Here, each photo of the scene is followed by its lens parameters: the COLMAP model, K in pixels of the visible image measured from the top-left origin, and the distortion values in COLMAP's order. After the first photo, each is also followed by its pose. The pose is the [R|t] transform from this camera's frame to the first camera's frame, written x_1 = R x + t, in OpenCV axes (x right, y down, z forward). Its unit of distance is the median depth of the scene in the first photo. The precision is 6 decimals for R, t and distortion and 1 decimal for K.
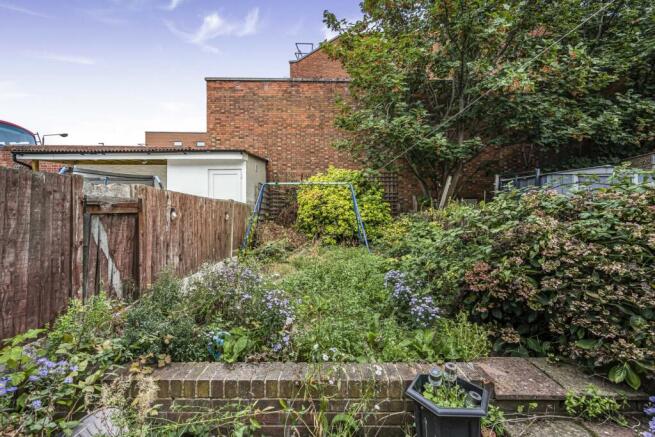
lens RADIAL K [[298.8, 0, 326.6], [0, 298.8, 215.2], [0, 0, 1]] dist [-0.001152, -0.000200]
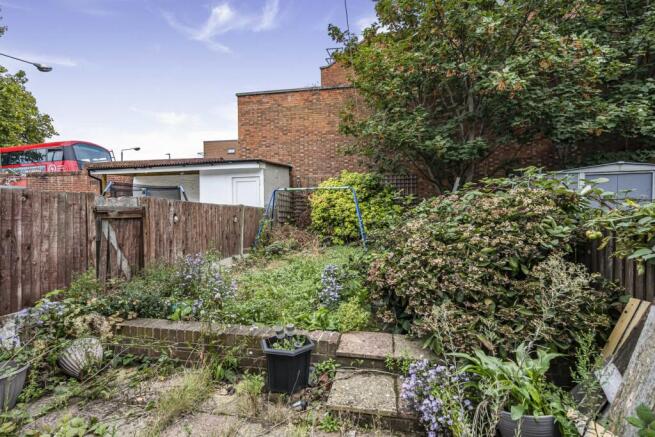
lens RADIAL K [[298.8, 0, 315.3], [0, 298.8, 224.9], [0, 0, 1]] dist [-0.001152, -0.000200]
pose [[0.980968, -0.000069, -0.194171, 0.157660], [0.005226, 0.999647, 0.026046, -0.001842], [0.194100, -0.026565, 0.980622, -0.070173]]
